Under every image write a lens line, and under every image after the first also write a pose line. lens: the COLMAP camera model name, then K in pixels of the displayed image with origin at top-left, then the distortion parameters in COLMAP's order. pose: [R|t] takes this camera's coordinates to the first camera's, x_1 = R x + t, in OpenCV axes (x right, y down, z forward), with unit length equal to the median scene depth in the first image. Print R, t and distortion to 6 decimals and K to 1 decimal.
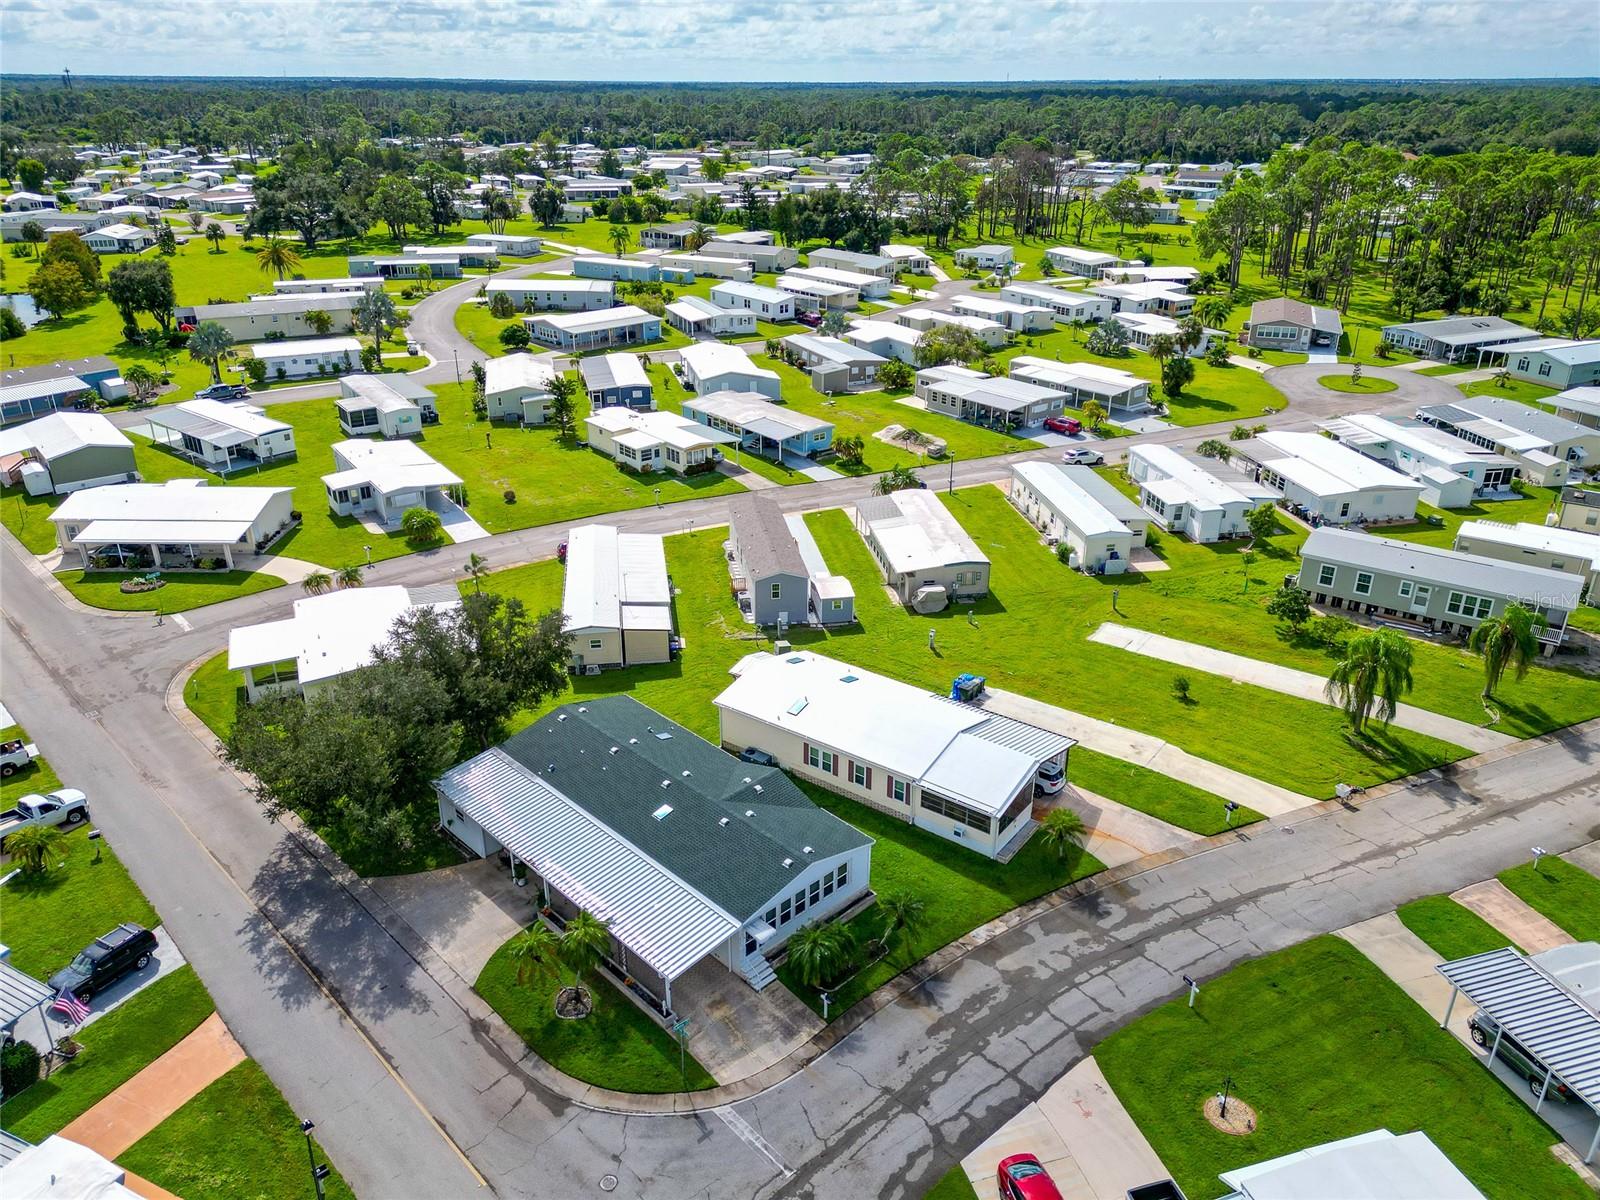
lens RADIAL K [[1118.3, 0, 814.2], [0, 1118.3, 603.8], [0, 0, 1]] dist [0.066236, -0.059767]
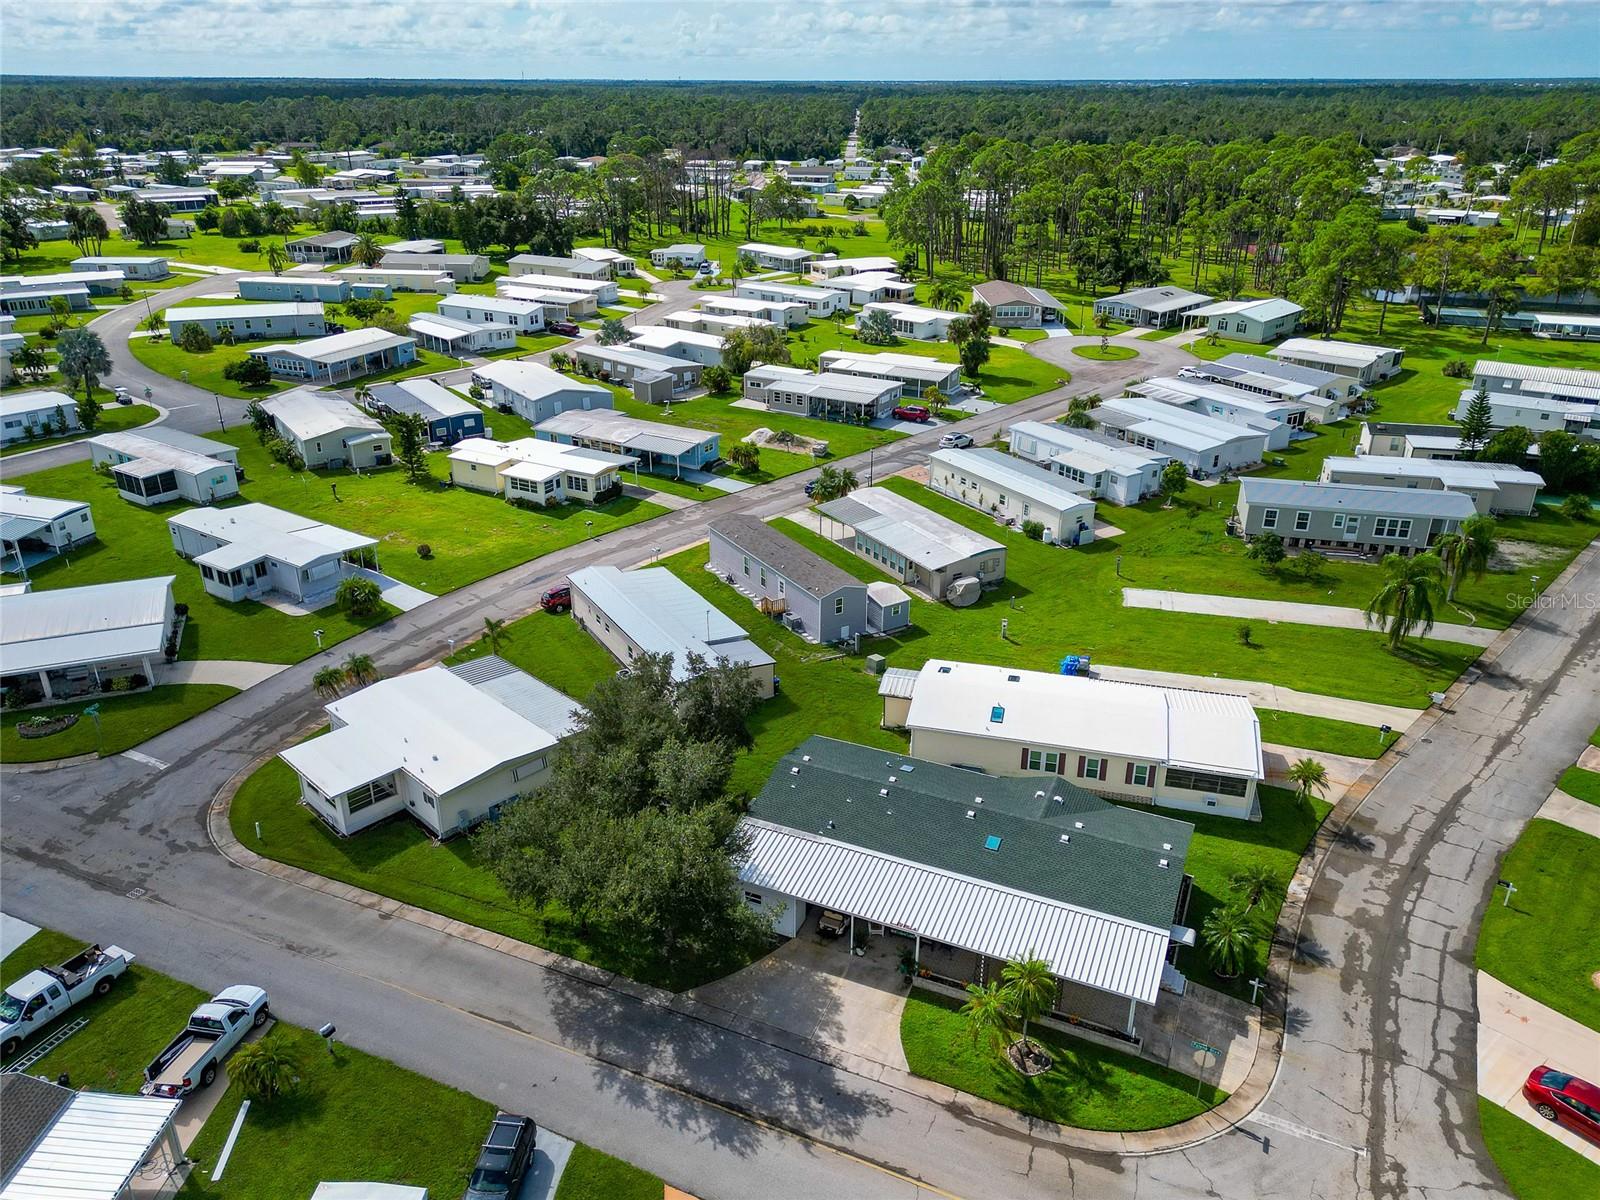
lens RADIAL K [[1123.0, 0, 800.0], [0, 1123.0, 600.0], [0, 0, 1]] dist [0.069211, -0.065980]
pose [[0.932032, -0.150644, 0.329579, -0.275267], [0.151813, 0.988157, 0.022349, -0.030980], [-0.329042, 0.029205, 0.943864, 0.068319]]
